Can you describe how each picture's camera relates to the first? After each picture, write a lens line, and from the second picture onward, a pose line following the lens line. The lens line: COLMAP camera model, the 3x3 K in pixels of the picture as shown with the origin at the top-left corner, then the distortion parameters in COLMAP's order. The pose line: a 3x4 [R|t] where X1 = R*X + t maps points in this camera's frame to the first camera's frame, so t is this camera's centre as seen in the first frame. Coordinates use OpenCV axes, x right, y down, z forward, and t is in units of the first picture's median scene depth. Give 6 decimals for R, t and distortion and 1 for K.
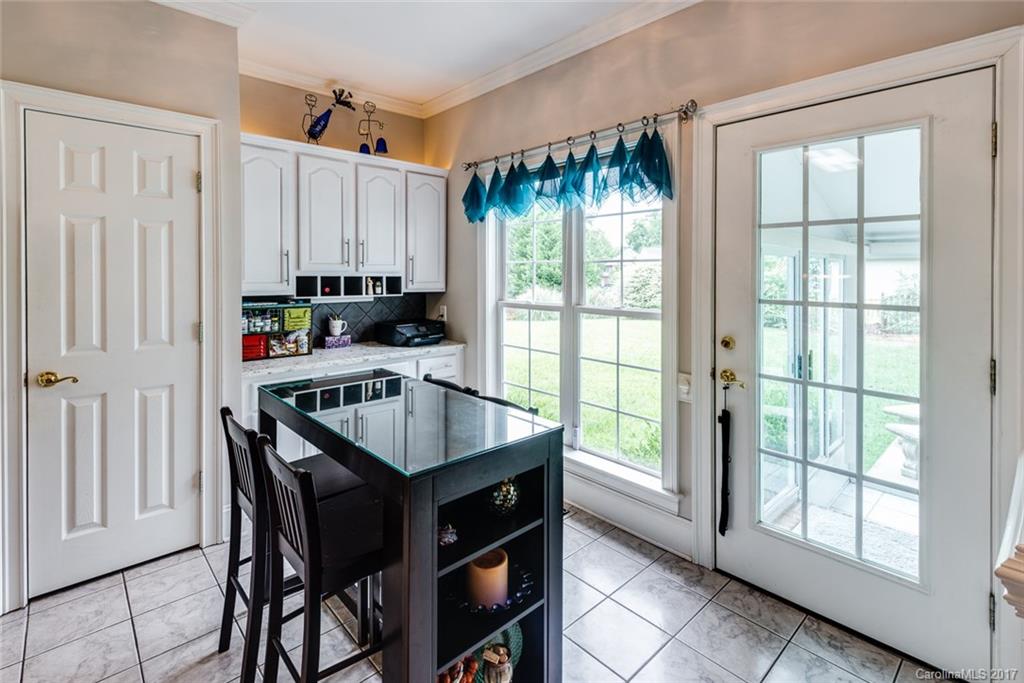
lens RADIAL K [[493.9, 0, 514.9], [0, 493.9, 274.0], [0, 0, 1]] dist [0.000979, 0.000024]
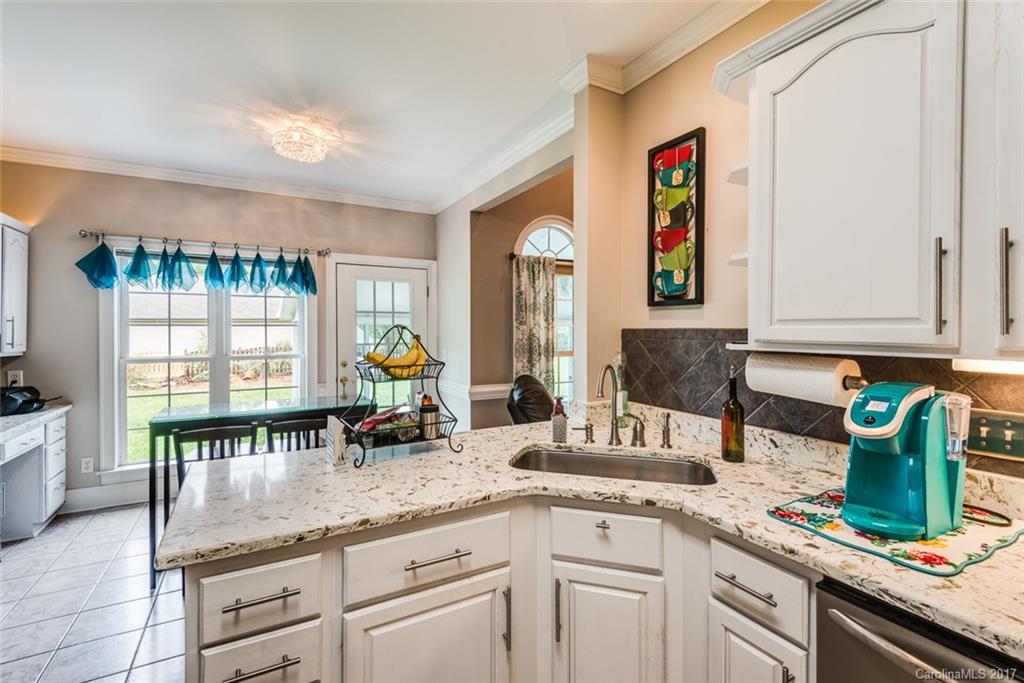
lens RADIAL K [[457.8, 0, 512.8], [0, 457.8, 334.2], [0, 0, 1]] dist [0.042594, -0.026701]
pose [[0.242253, -0.012270, 0.970136, -1.151122], [0.009446, 0.999902, 0.010288, -0.006968], [-0.970167, 0.006672, 0.242345, -0.180046]]
